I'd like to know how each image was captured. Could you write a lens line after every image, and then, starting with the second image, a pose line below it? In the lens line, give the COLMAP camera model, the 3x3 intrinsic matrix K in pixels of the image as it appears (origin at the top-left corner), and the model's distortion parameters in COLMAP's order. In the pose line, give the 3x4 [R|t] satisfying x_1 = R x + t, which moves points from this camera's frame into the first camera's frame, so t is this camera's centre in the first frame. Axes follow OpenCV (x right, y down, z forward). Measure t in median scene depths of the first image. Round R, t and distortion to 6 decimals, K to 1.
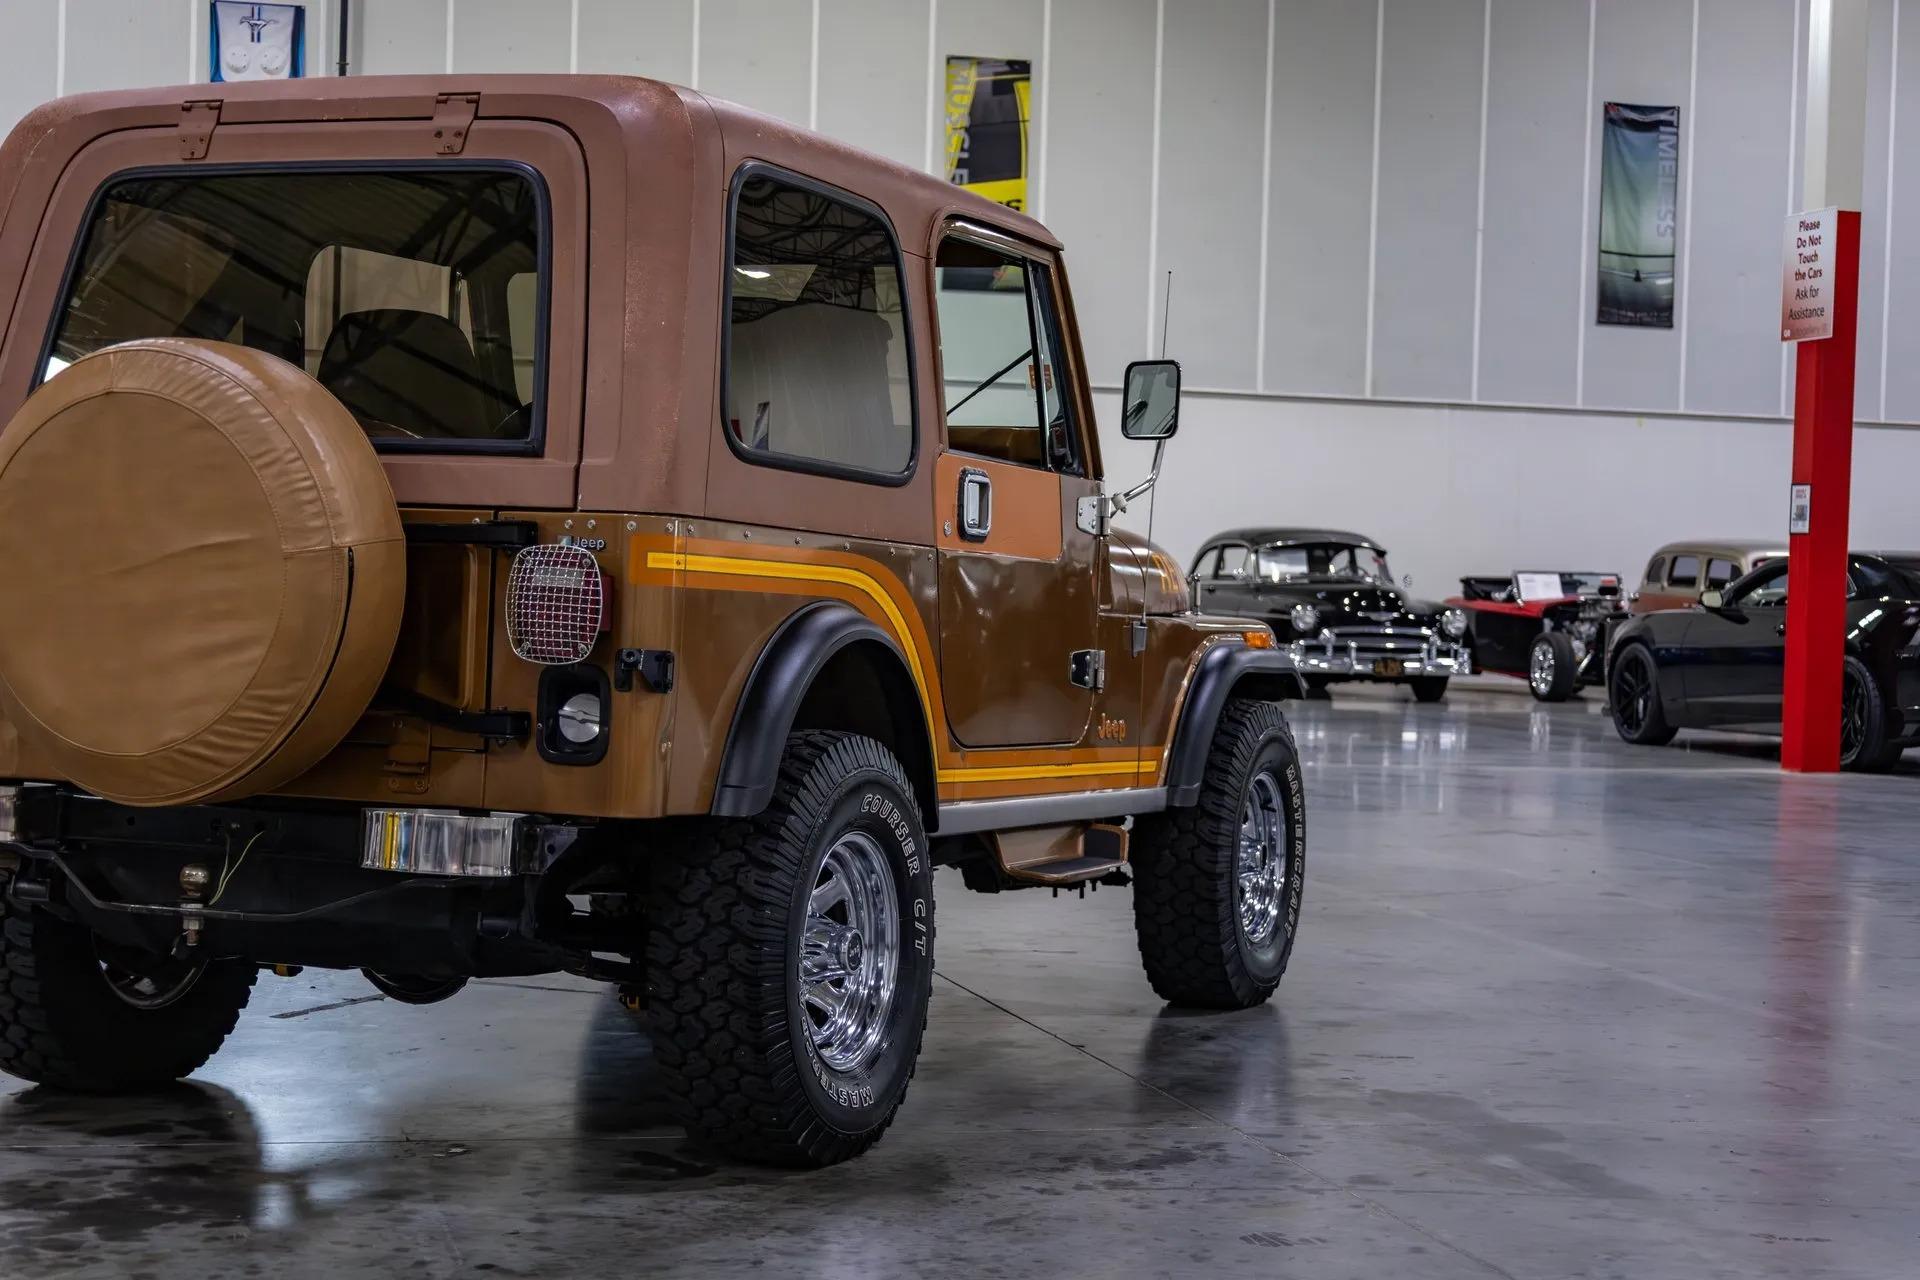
lens RADIAL K [[3679.2, 0, 960.0], [0, 3679.2, 640.0], [0, 0, 1]] dist [0.020087, 0.092111]
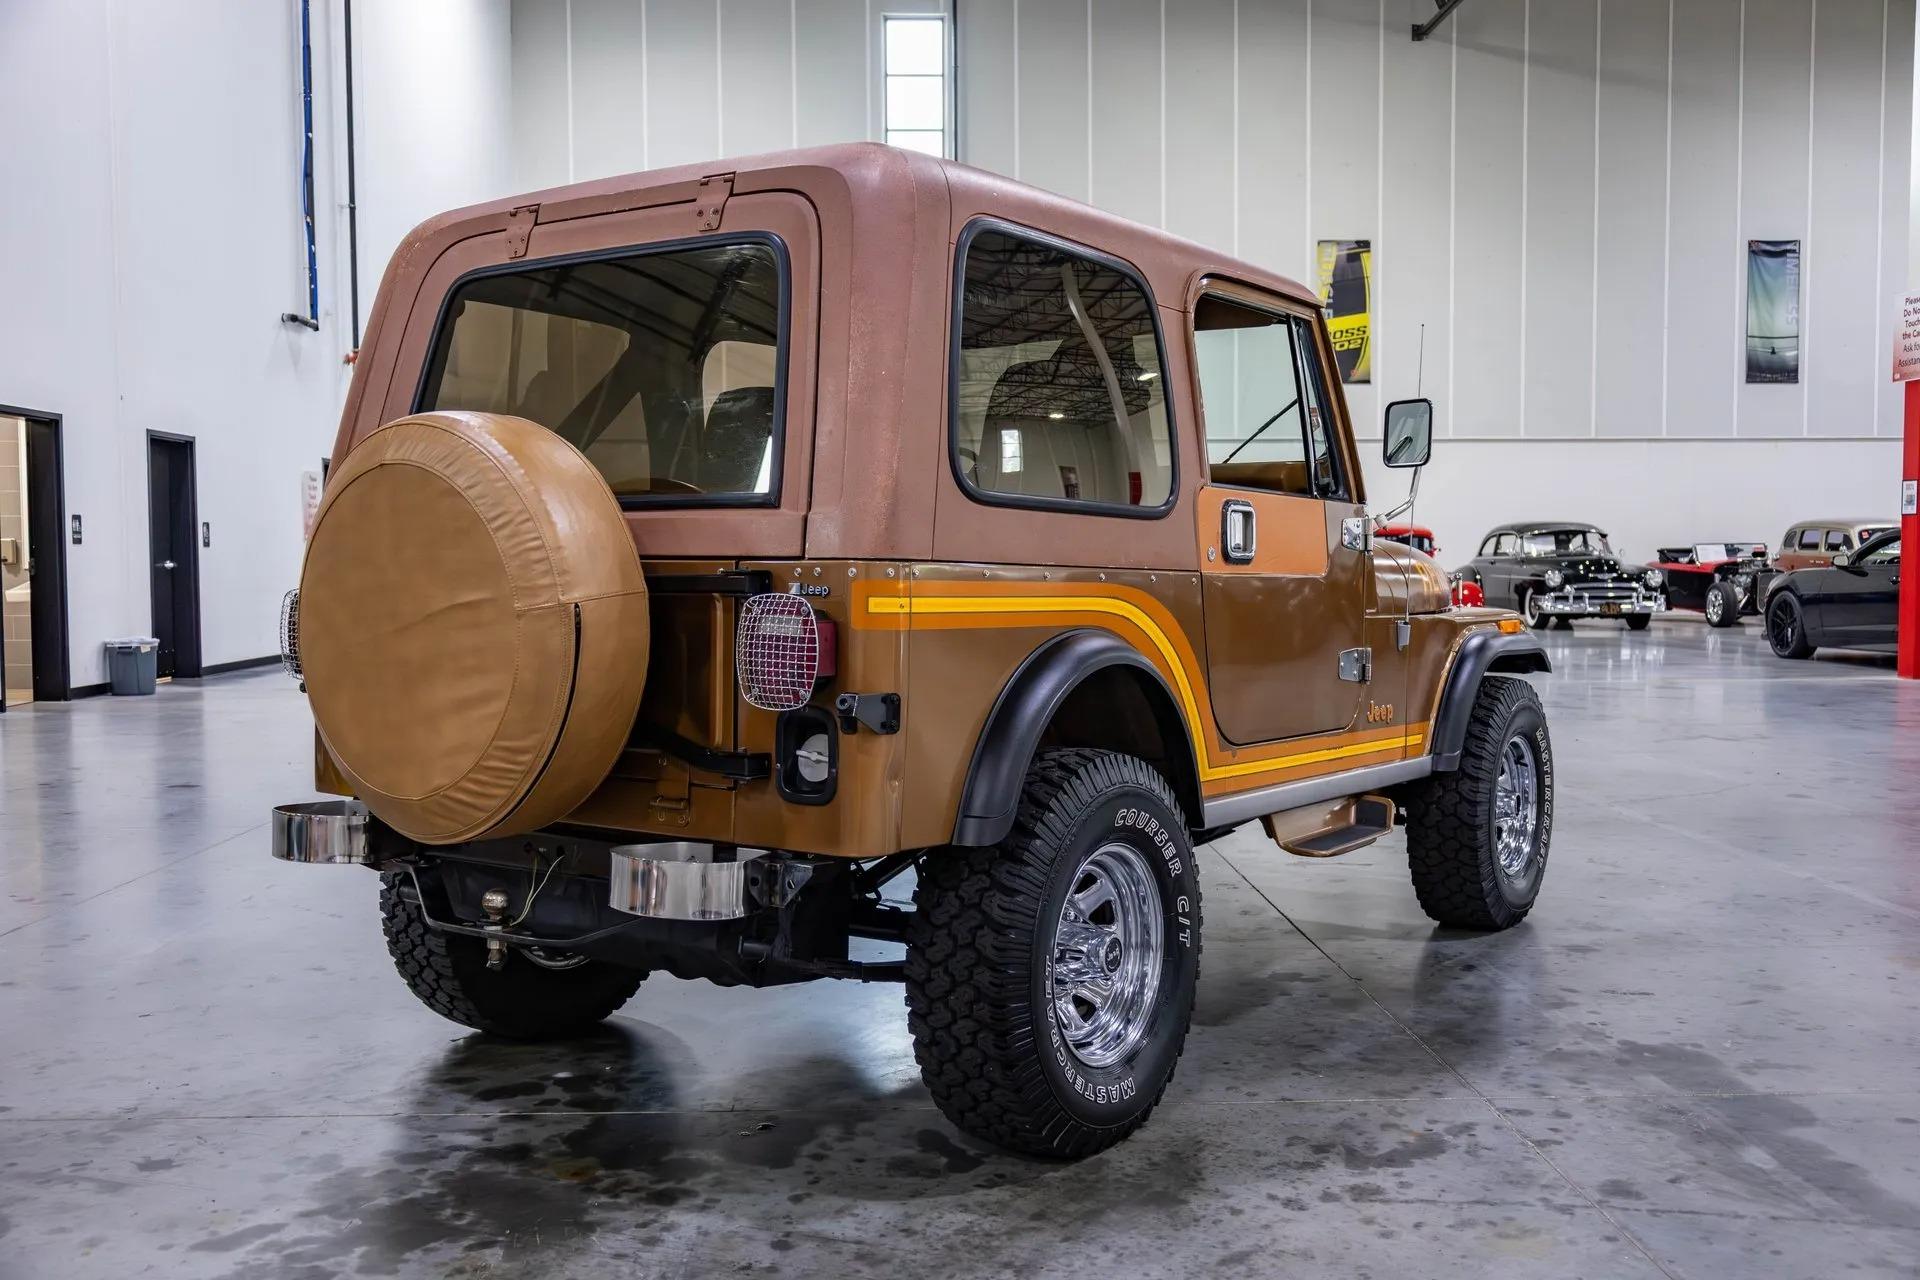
lens RADIAL K [[1748.9, 0, 978.8], [0, 1748.9, 639.8], [0, 0, 1]] dist [-0.040268, 0.113456]
pose [[0.973877, -0.022561, -0.225952, 0.048801], [0.030409, 0.999047, 0.031311, -0.023701], [0.225031, -0.037364, 0.973635, 0.480868]]
